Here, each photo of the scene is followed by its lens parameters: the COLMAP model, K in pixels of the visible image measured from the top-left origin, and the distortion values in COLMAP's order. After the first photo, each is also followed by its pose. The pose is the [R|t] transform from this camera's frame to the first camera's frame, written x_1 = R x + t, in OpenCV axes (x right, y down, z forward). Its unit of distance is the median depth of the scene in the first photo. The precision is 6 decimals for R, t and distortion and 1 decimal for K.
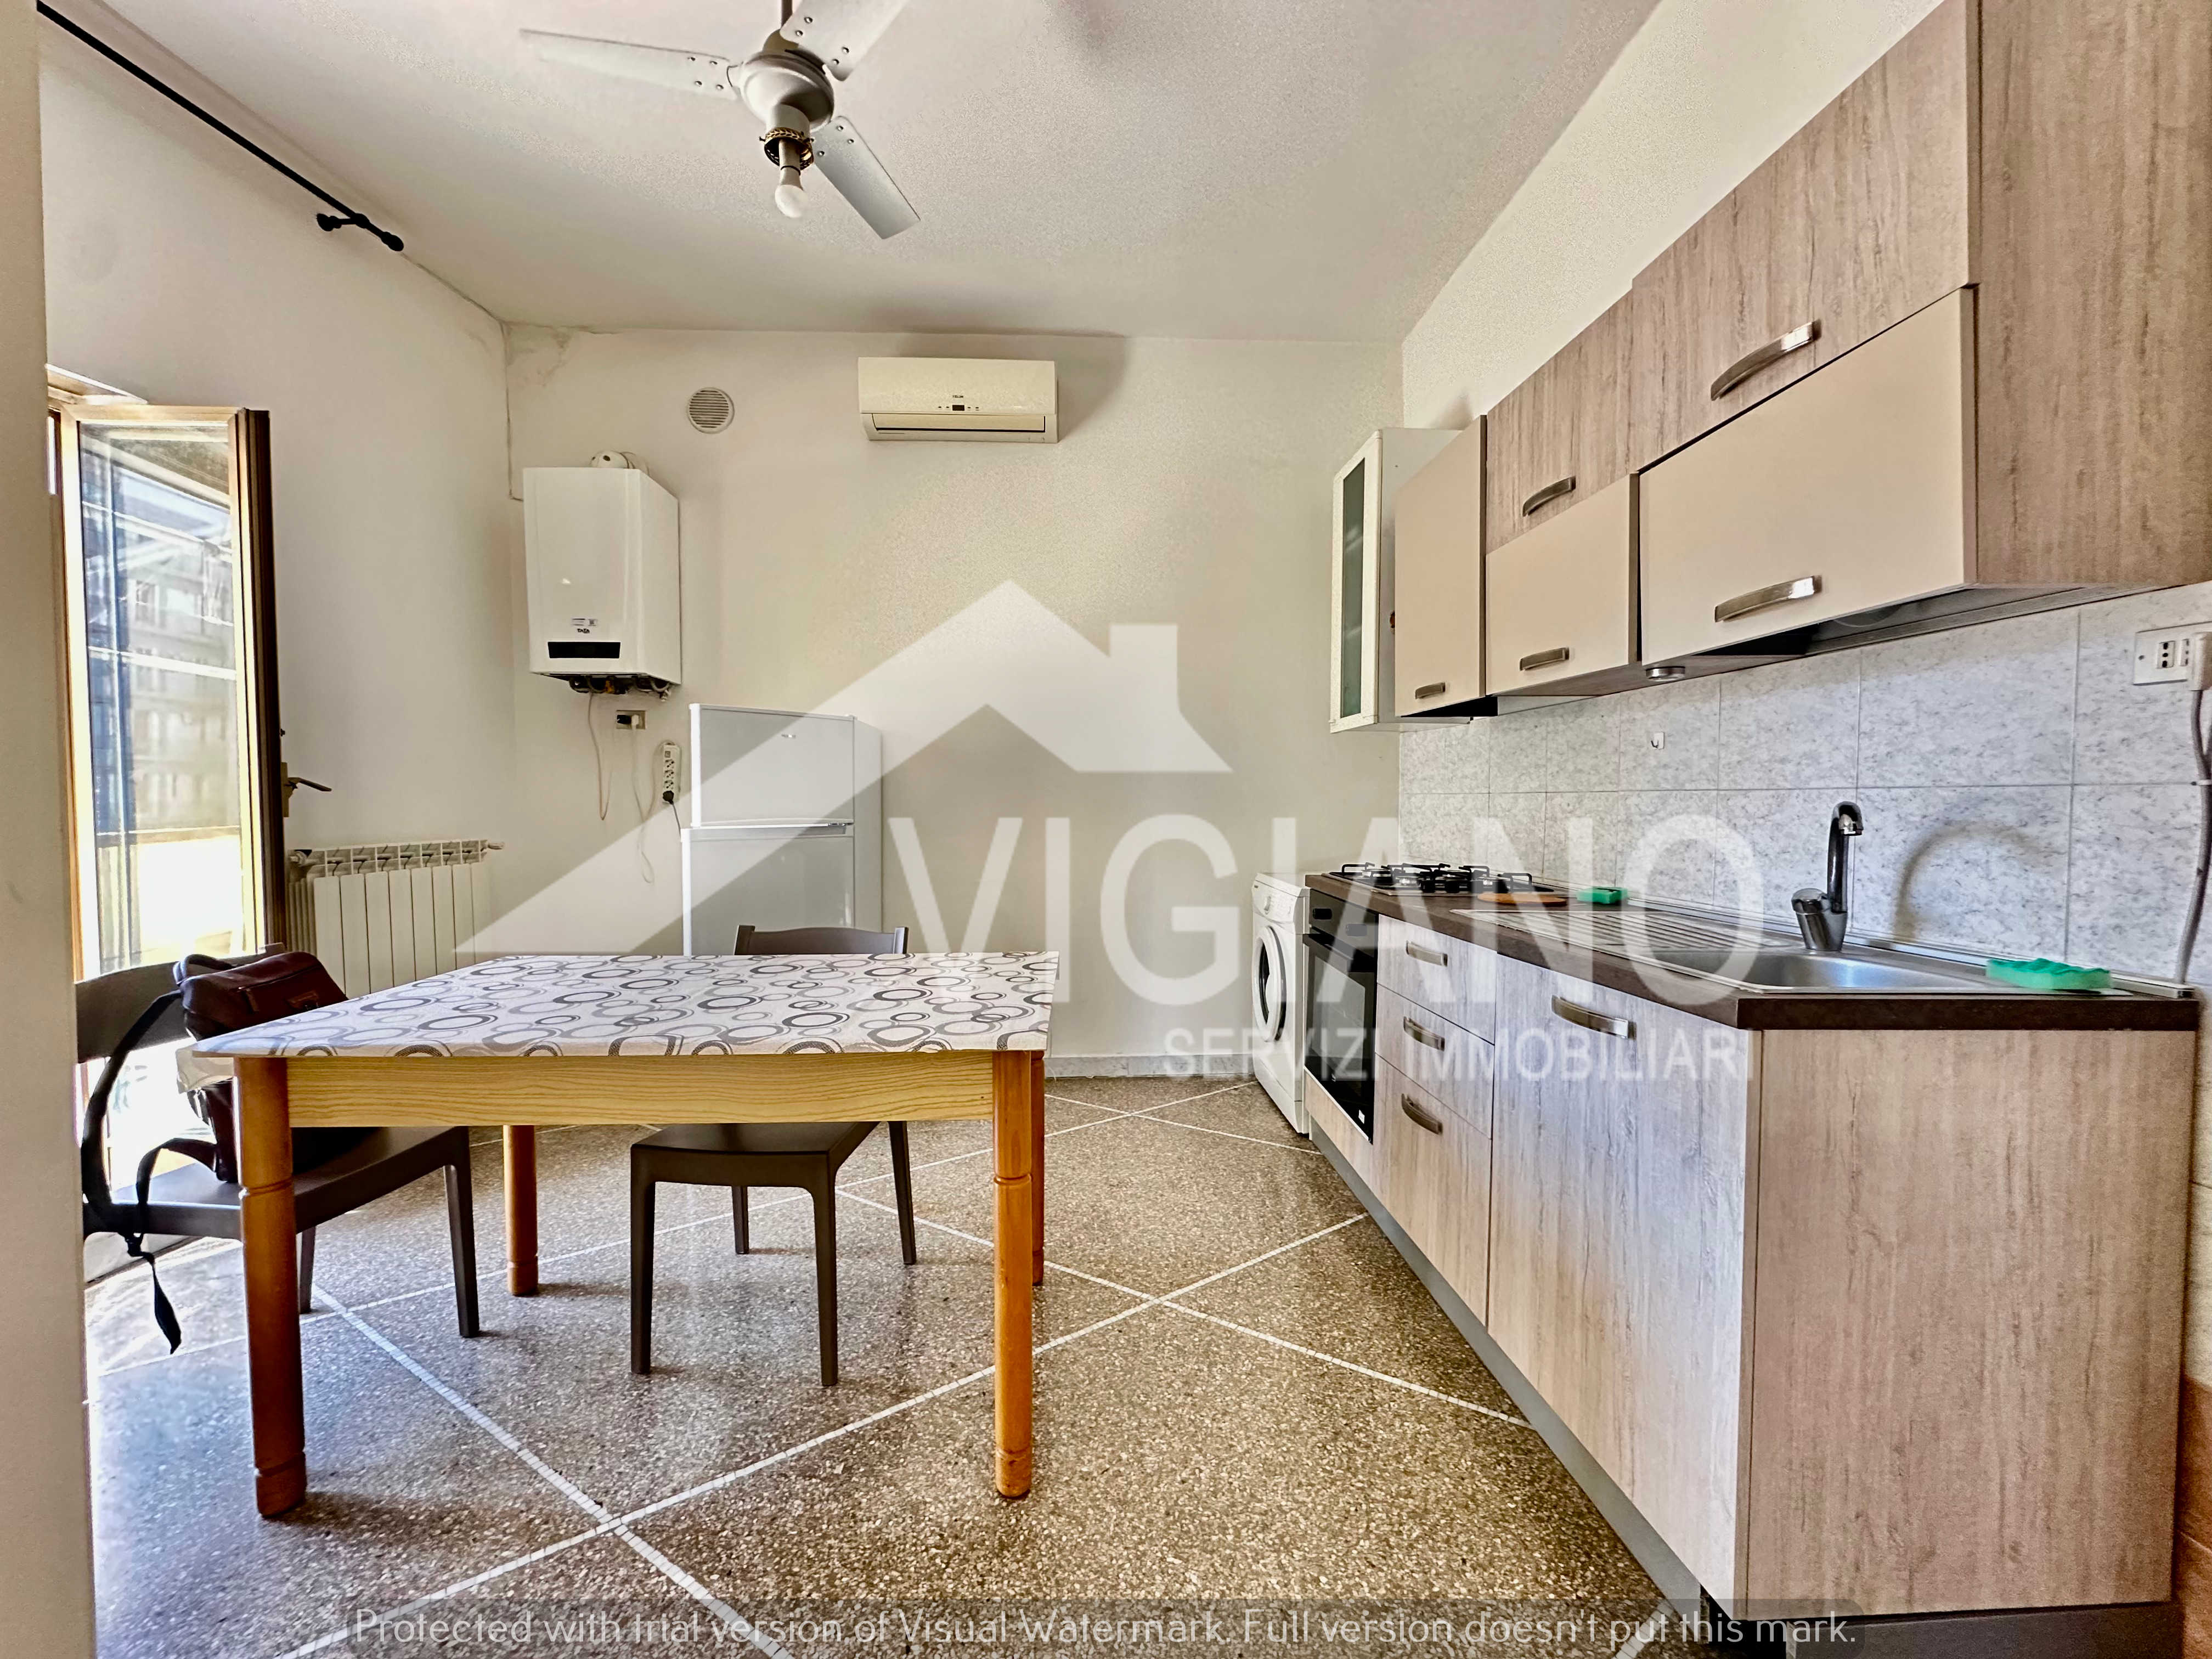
lens RADIAL K [[892.6, 0, 1102.1], [0, 892.6, 830.0], [0, 0, 1]] dist [0.000851, 0.000213]
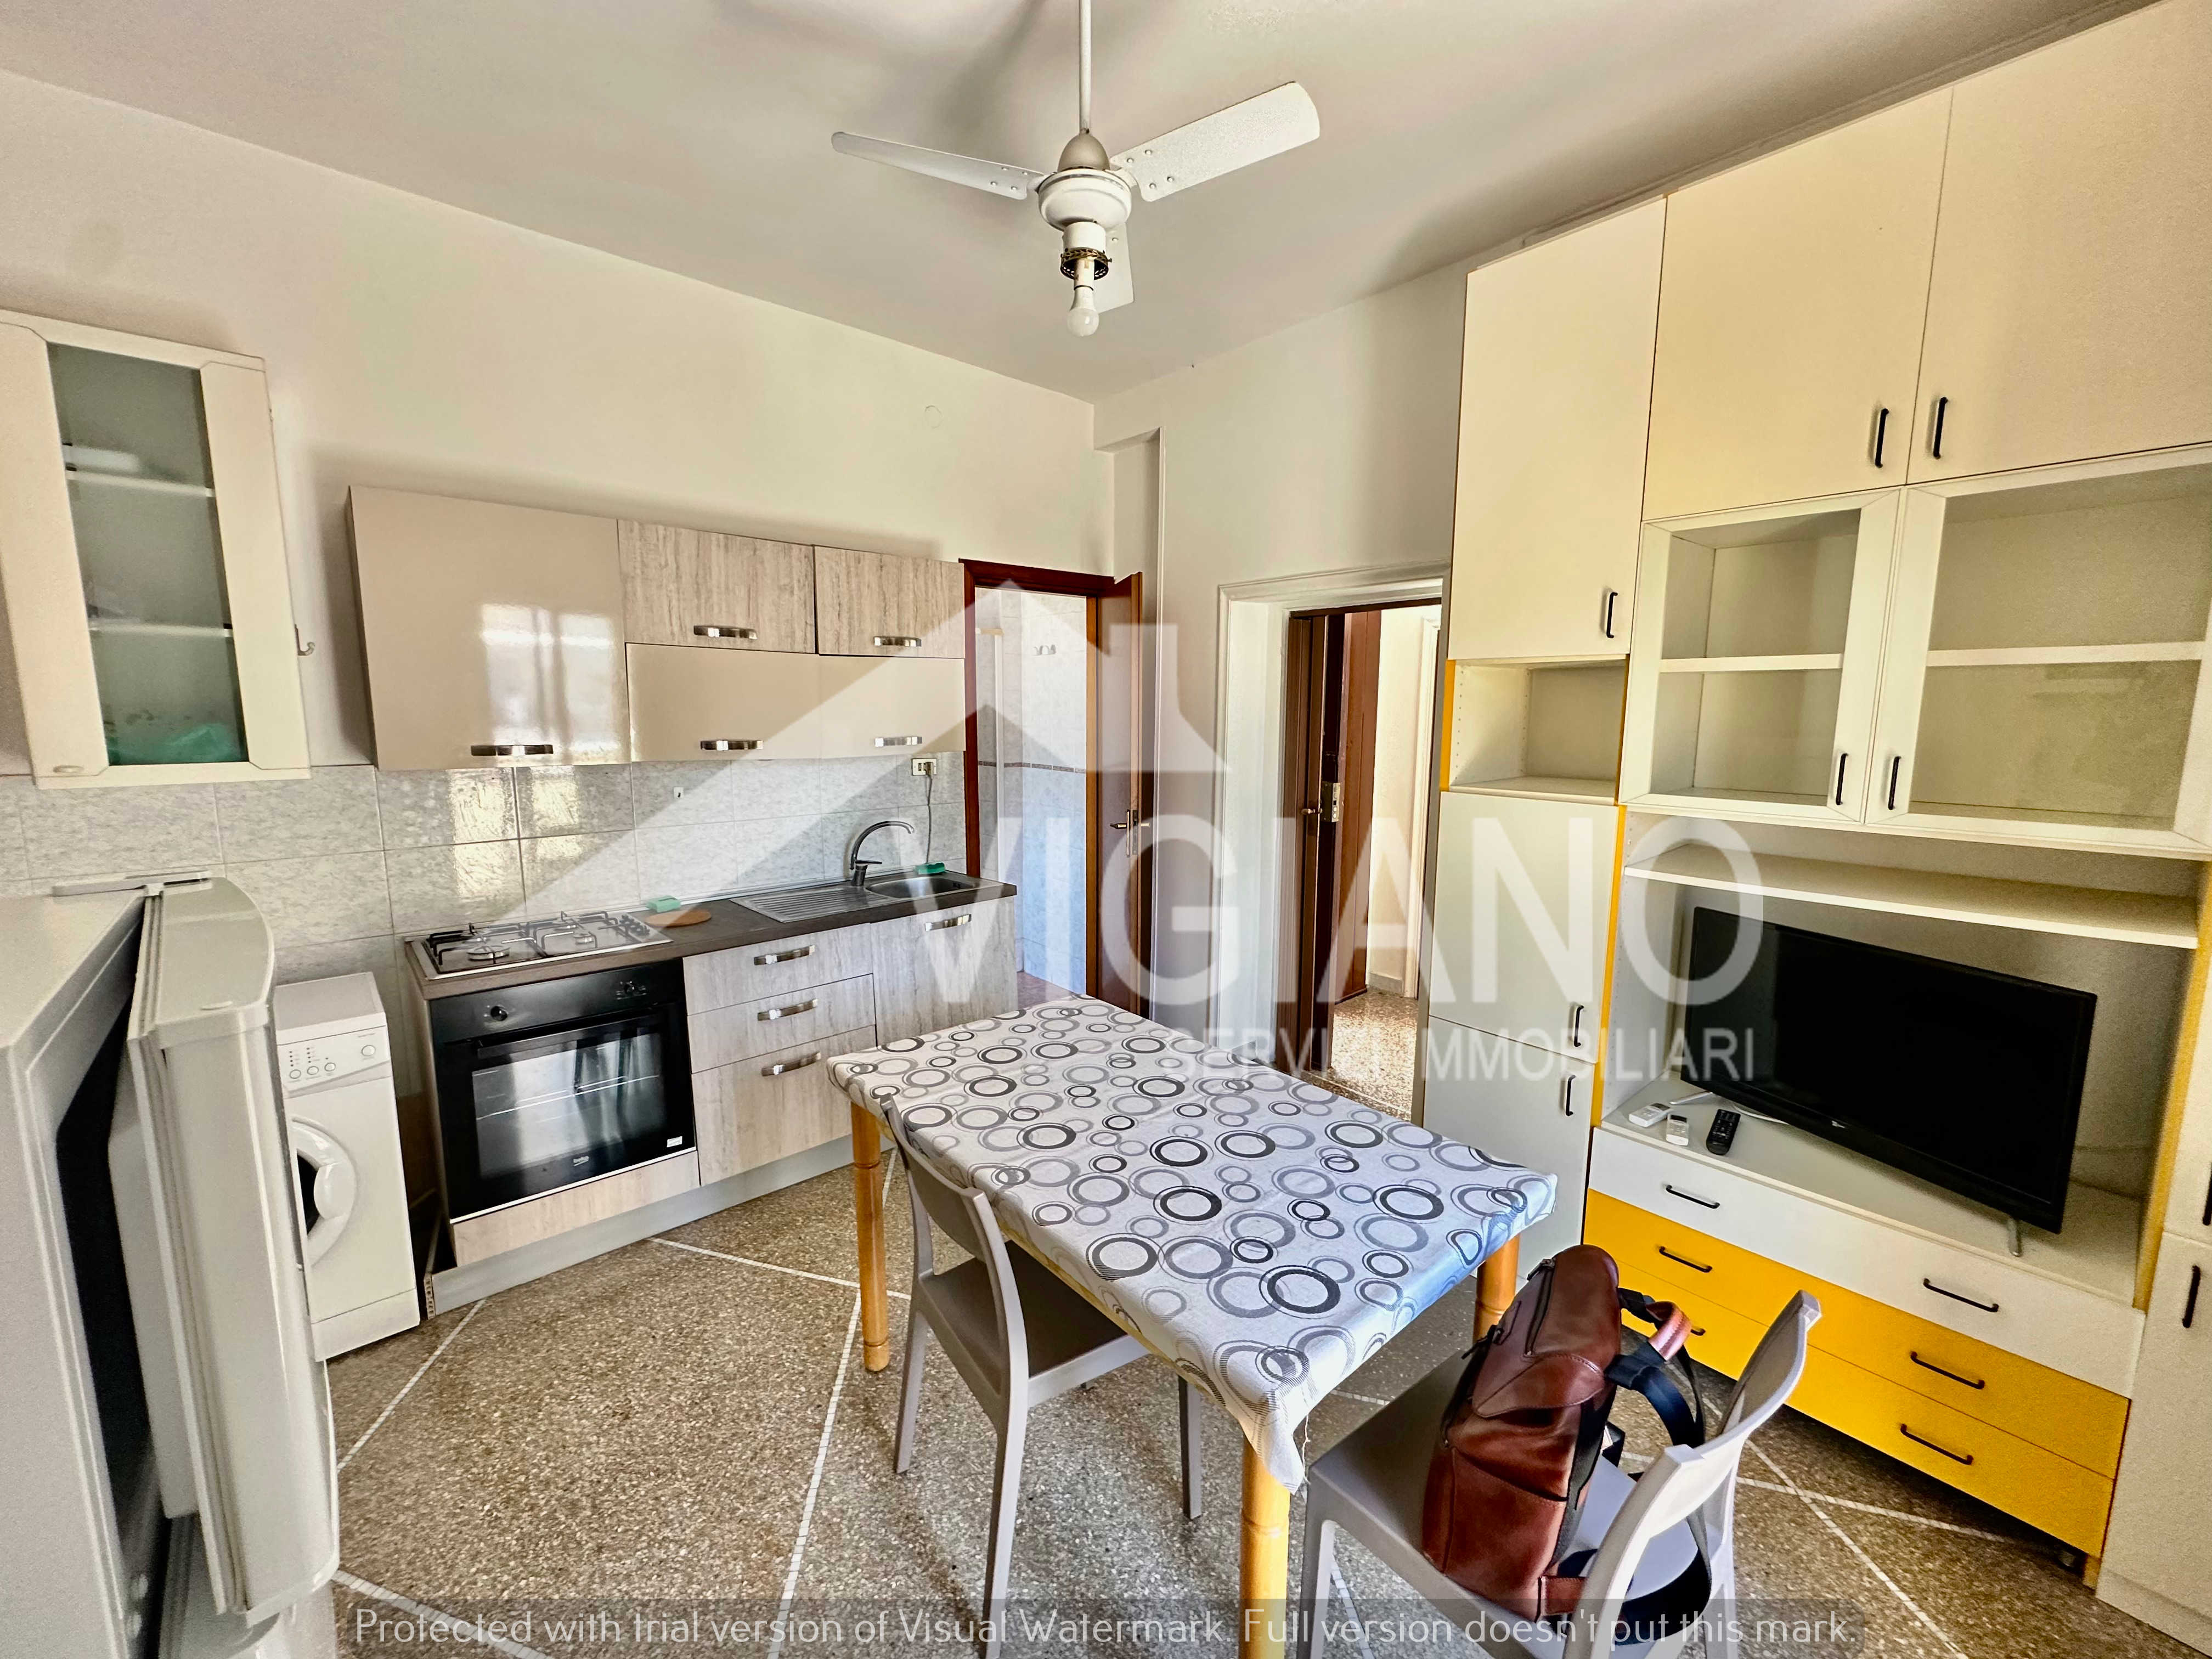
lens RADIAL K [[892.6, 0, 1104.9], [0, 892.6, 826.2], [0, 0, 1]] dist [0.000851, 0.000213]
pose [[-0.635223, -0.103693, 0.765337, -1.373989], [0.025083, 0.987654, 0.154633, -0.363322], [-0.771922, 0.117423, -0.624779, 1.967159]]
